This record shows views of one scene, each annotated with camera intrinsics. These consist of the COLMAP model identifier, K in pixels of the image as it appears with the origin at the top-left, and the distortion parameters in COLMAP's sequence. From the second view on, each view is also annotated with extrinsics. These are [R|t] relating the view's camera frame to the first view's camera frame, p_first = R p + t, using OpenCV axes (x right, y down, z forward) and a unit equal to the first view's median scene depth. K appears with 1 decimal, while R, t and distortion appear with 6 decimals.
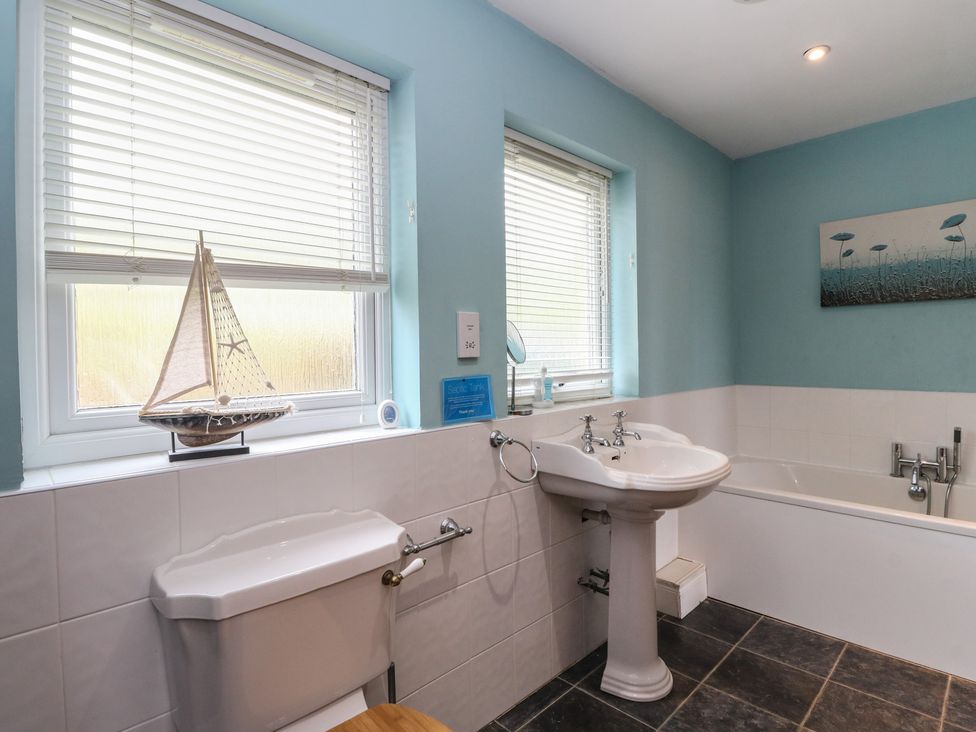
lens RADIAL K [[513.8, 0, 494.0], [0, 513.8, 357.4], [0, 0, 1]] dist [-0.000322, -0.011872]
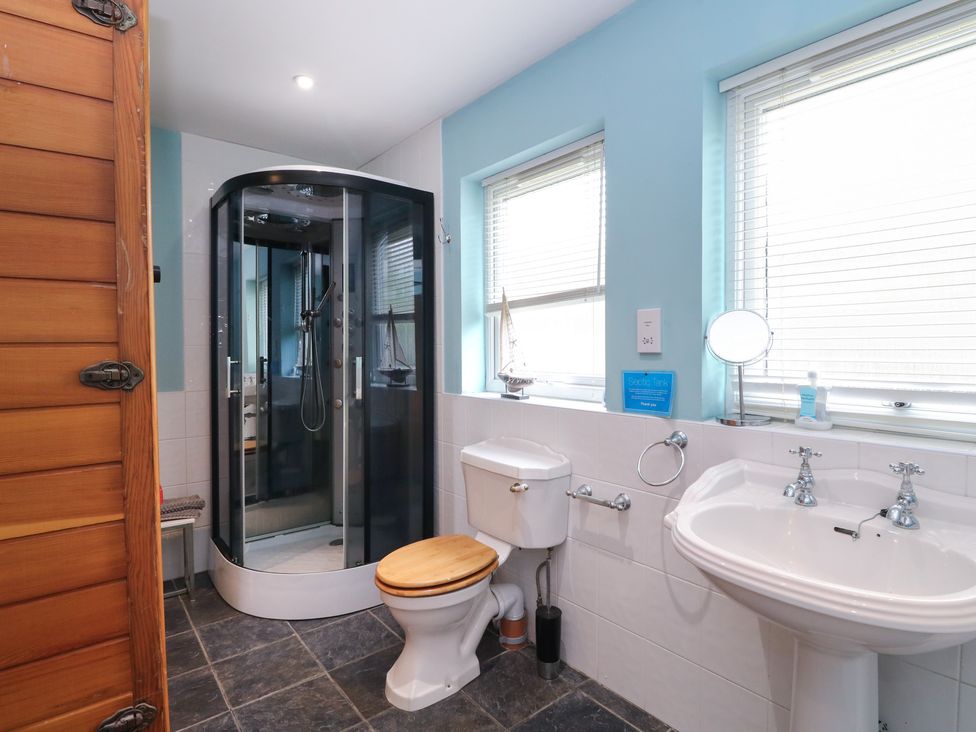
lens RADIAL K [[513.8, 0, 493.4], [0, 513.8, 358.1], [0, 0, 1]] dist [-0.000322, -0.011872]
pose [[-0.095800, 0.033626, -0.994832, 1.020946], [-0.008877, 0.999361, 0.034634, -0.022186], [0.995361, 0.012149, -0.095441, 0.789105]]
